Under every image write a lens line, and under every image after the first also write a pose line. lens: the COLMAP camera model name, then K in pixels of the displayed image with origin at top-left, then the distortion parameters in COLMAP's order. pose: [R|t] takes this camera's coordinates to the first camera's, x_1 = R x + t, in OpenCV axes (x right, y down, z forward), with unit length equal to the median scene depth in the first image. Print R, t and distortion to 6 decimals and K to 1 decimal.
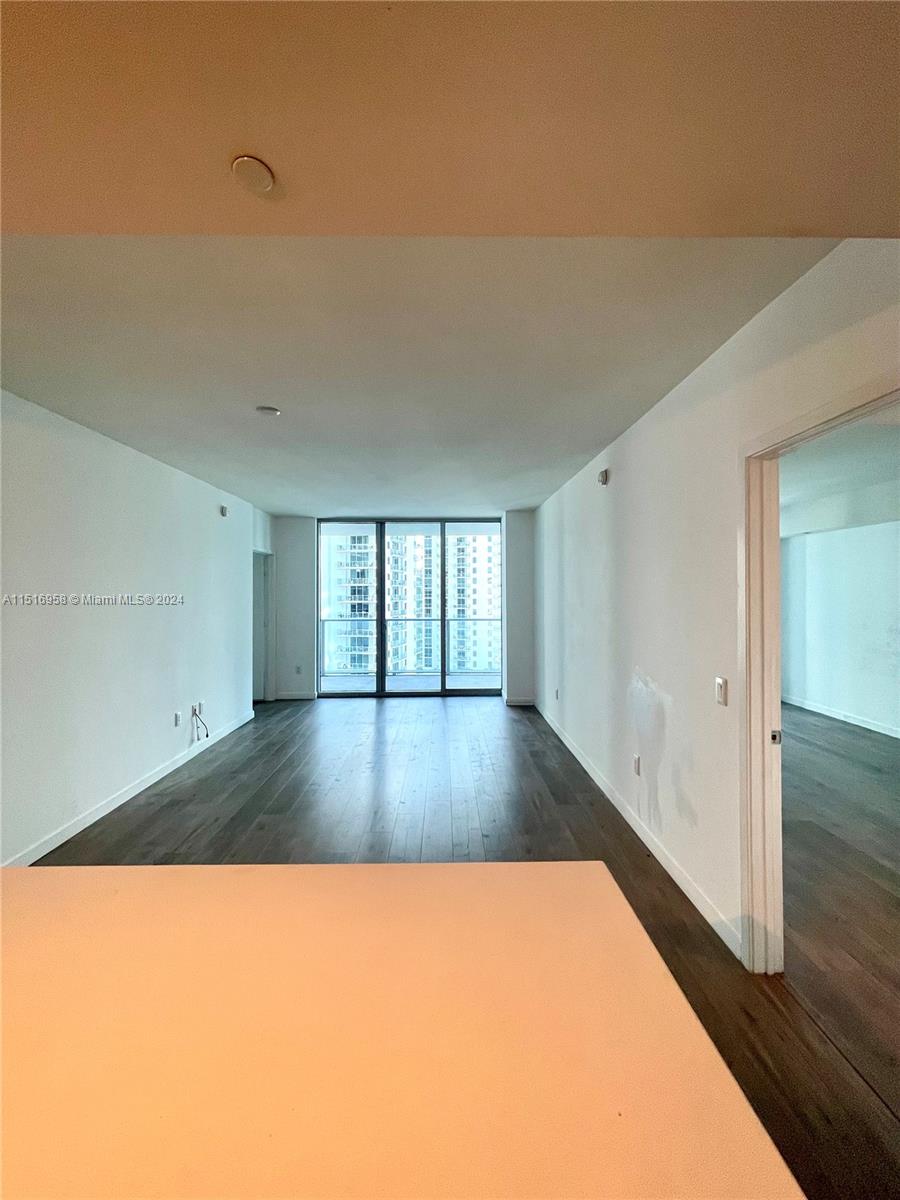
lens RADIAL K [[492.7, 0, 451.4], [0, 492.7, 590.3], [0, 0, 1]] dist [-0.002613, -0.000450]
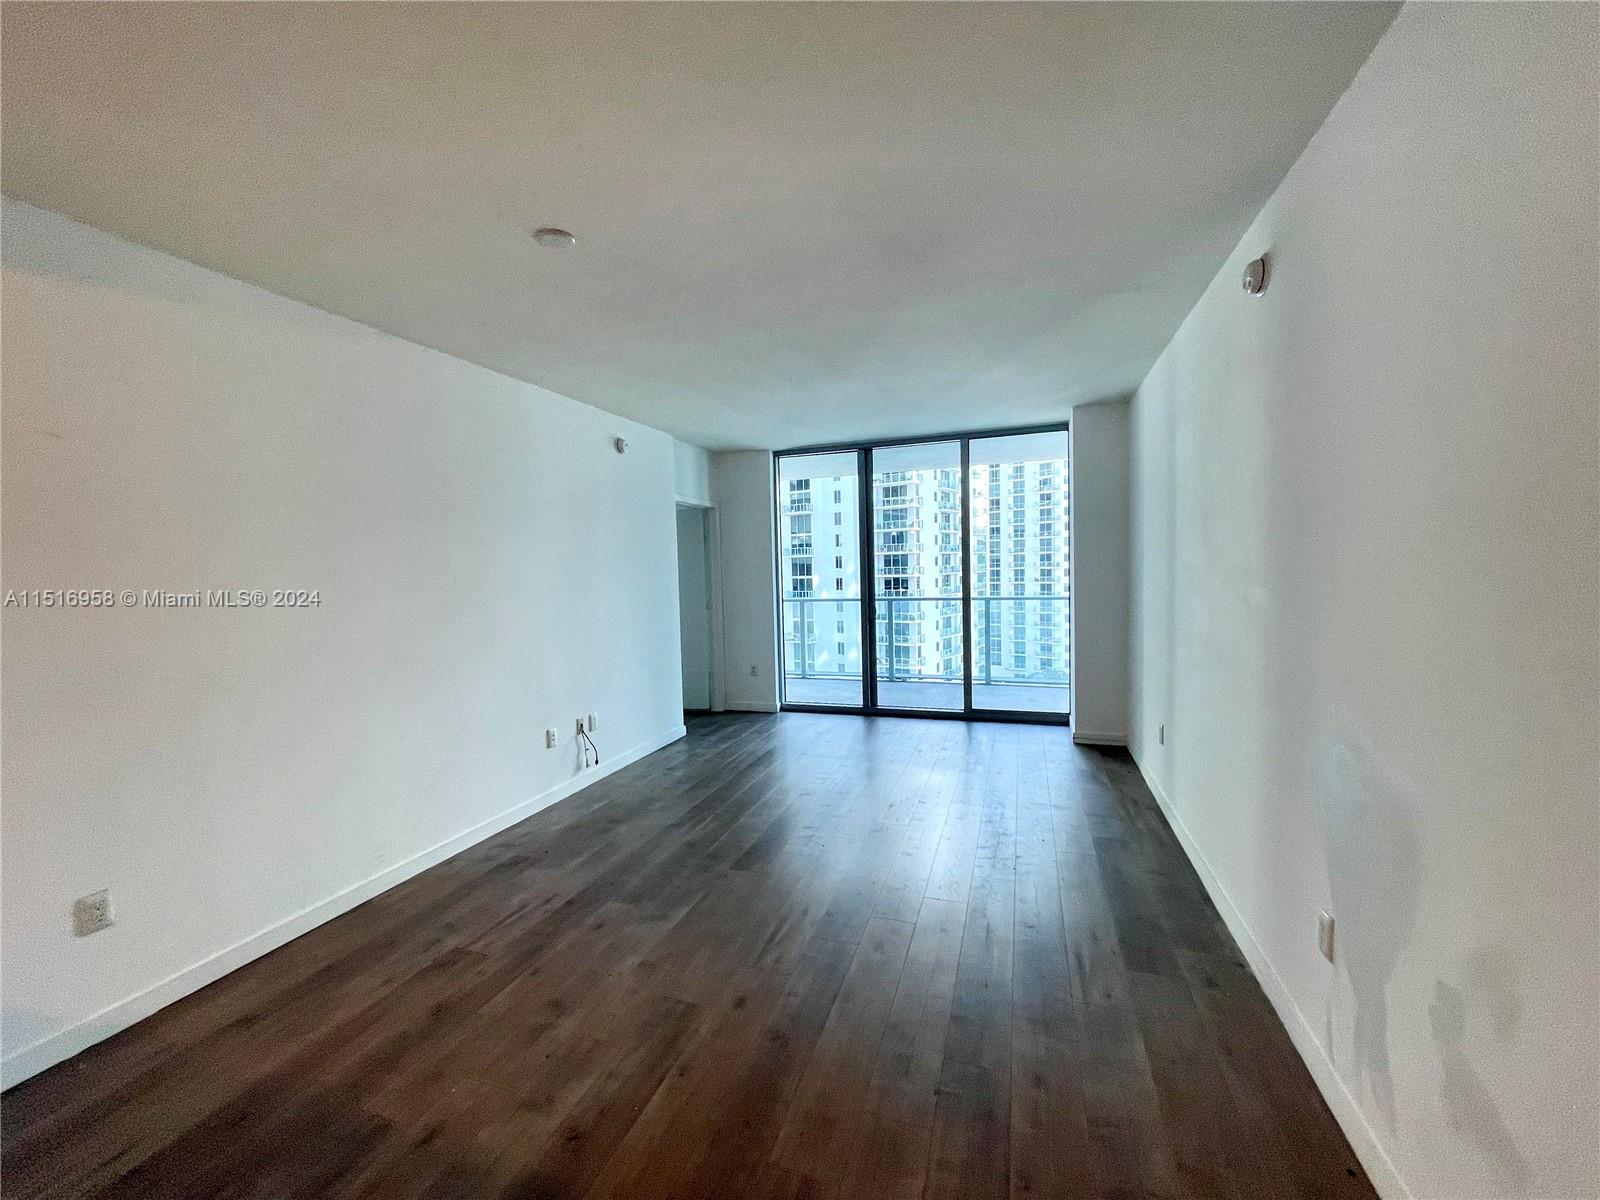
lens RADIAL K [[656.9, 0, 781.1], [0, 656.9, 606.2], [0, 0, 1]] dist [-0.002613, -0.000450]
pose [[0.933164, -0.002272, -0.359443, 0.070871], [0.027086, 0.997581, 0.064014, 0.011410], [0.358428, -0.069472, 0.930969, 0.162999]]
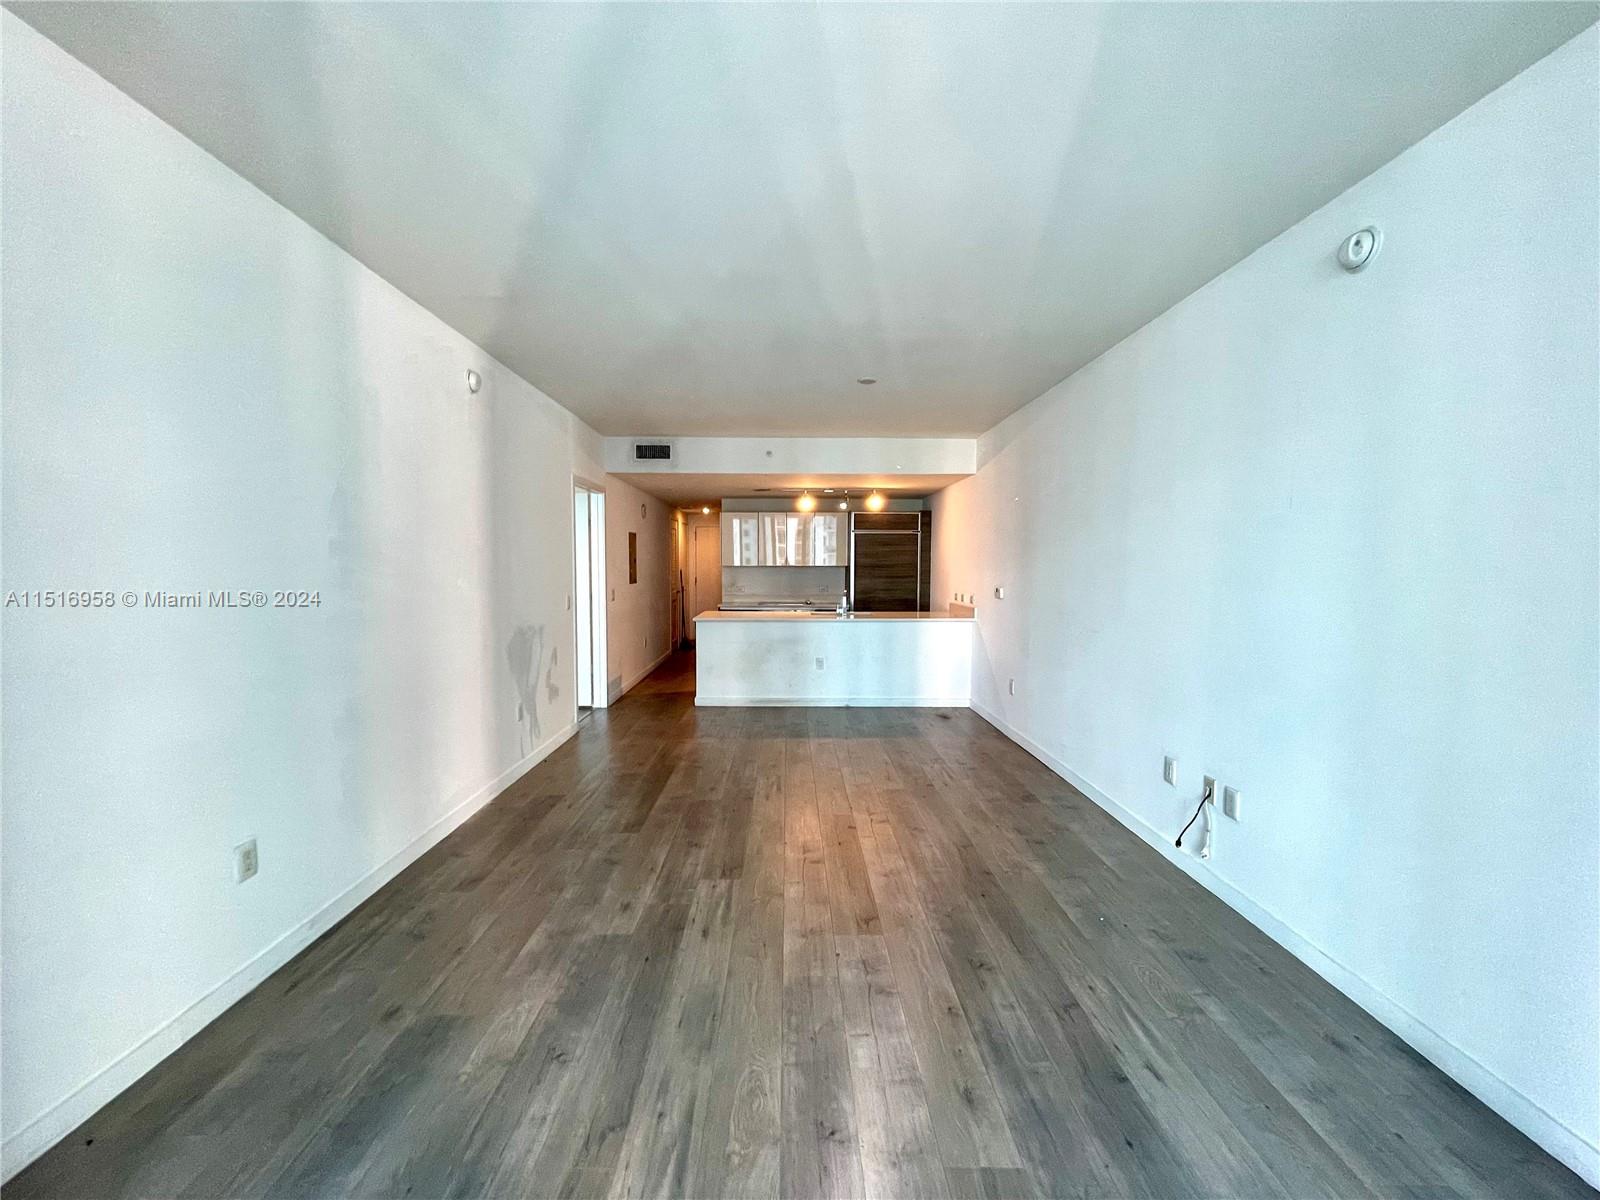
lens RADIAL K [[656.9, 0, 795.1], [0, 656.9, 599.6], [0, 0, 1]] dist [-0.002613, -0.000450]
pose [[-0.999982, 0.000069, 0.005985, -0.101459], [0.000355, 0.998861, 0.047724, 0.026971], [-0.005975, 0.047725, -0.998843, 1.168968]]
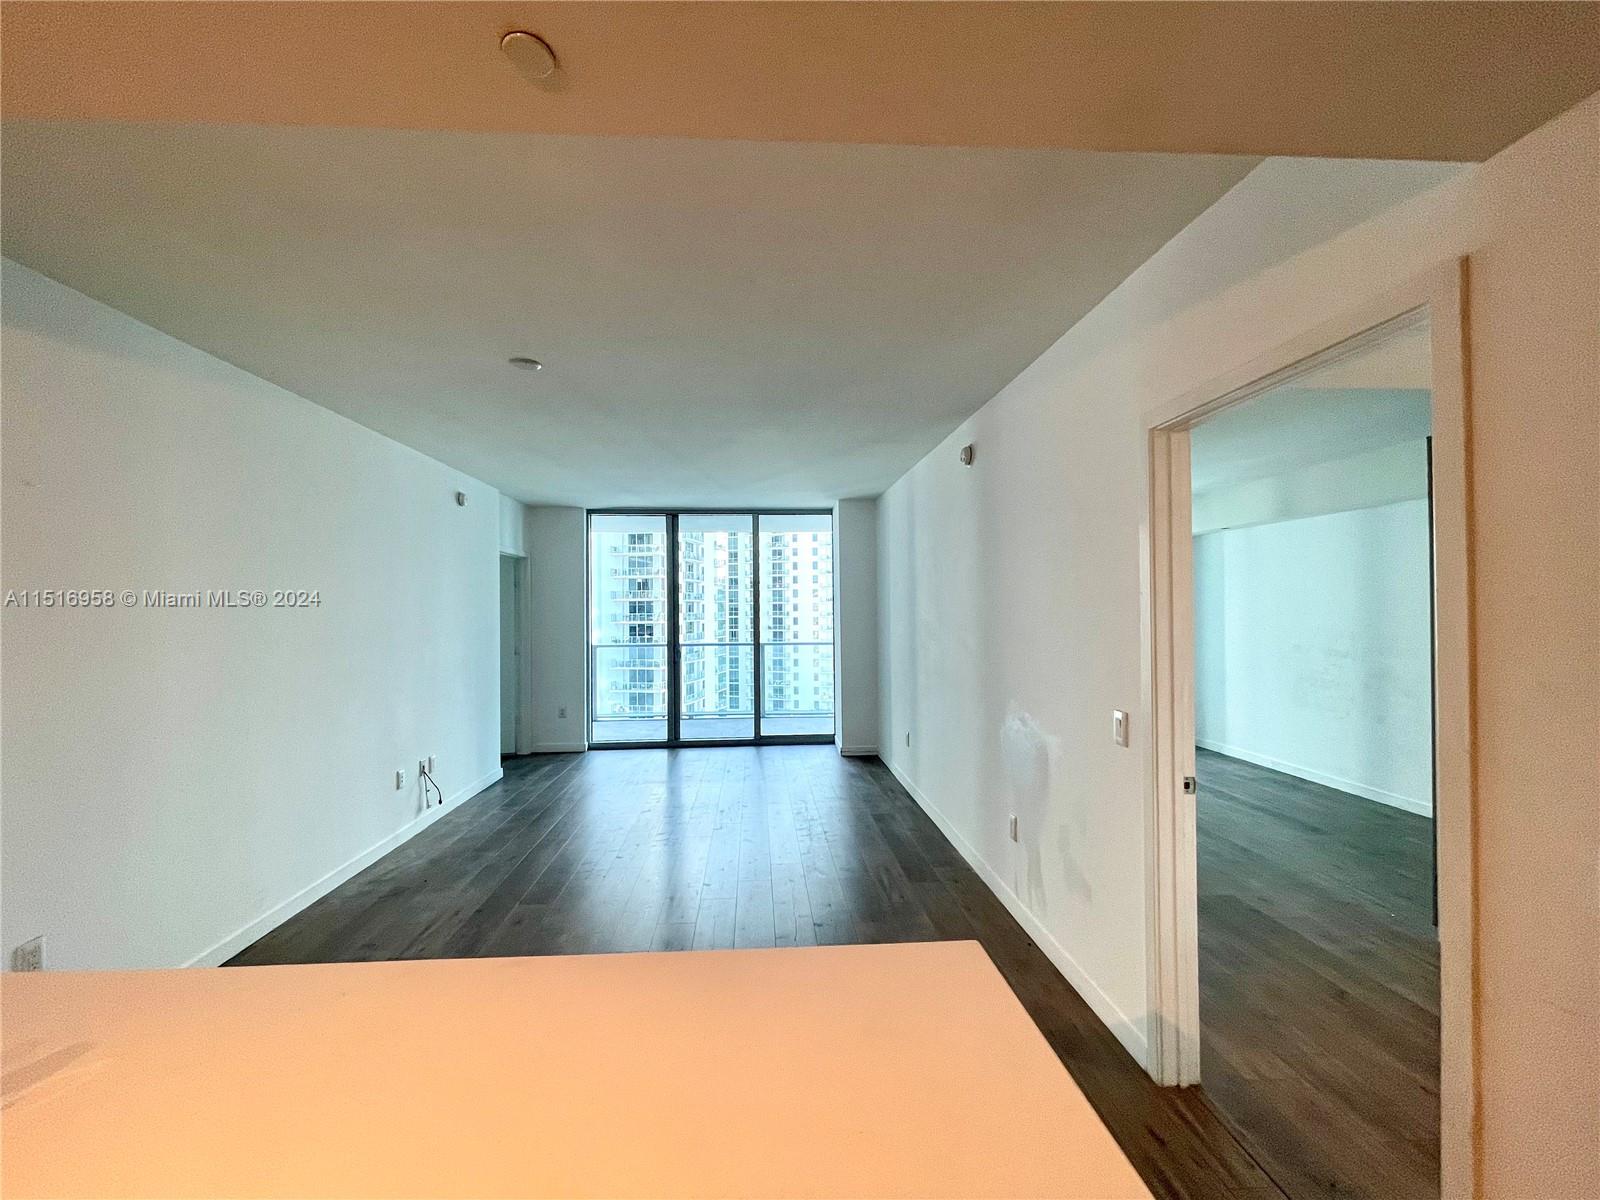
lens RADIAL K [[656.9, 0, 791.8], [0, 656.9, 606.1], [0, 0, 1]] dist [-0.002613, -0.000450]
pose [[0.999111, -0.005107, 0.041838, -0.005247], [0.005126, 0.999987, -0.000338, 0.003010], [-0.041836, 0.000552, 0.999124, -0.006441]]
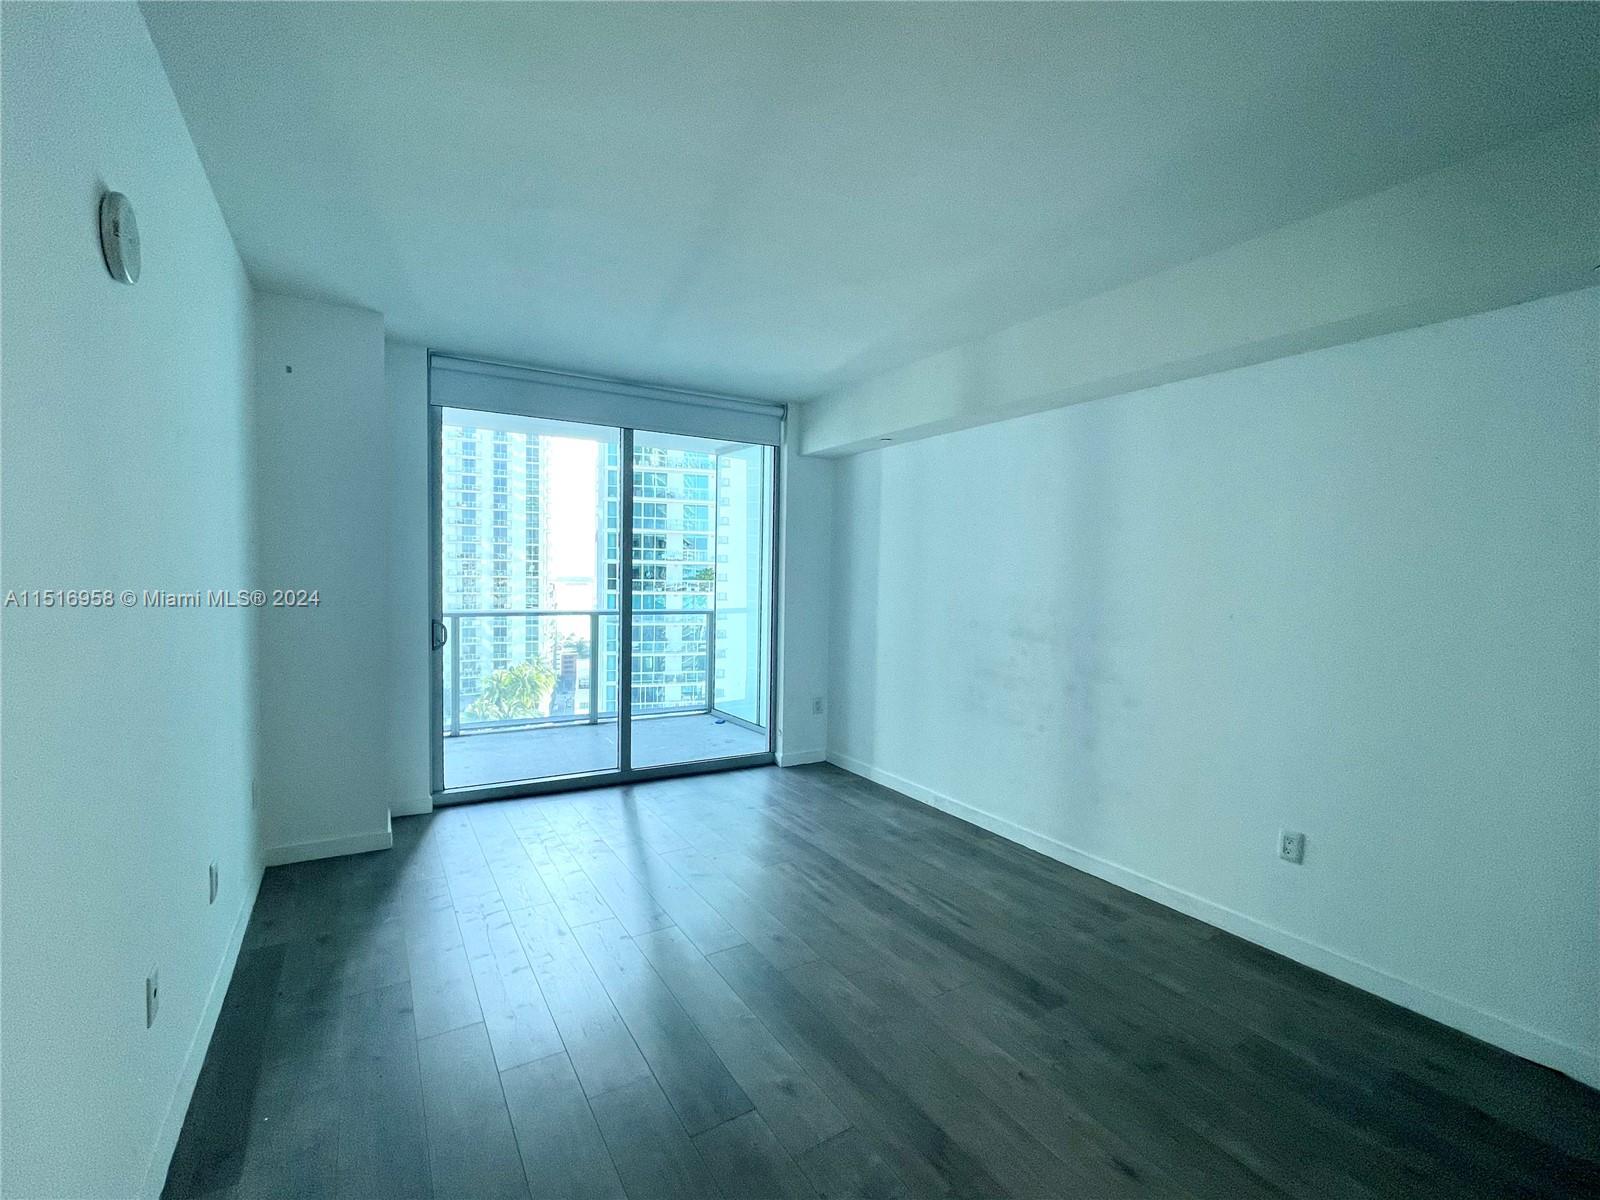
lens RADIAL K [[686.7, 0, 789.6], [0, 686.7, 611.2], [0, 0, 1]] dist [0.000592, -0.000013]
pose [[0.863067, -0.008666, 0.505015, 0.274977], [-0.026696, 0.997673, 0.062743, 0.015688], [-0.504383, -0.067634, 0.860827, 0.425485]]
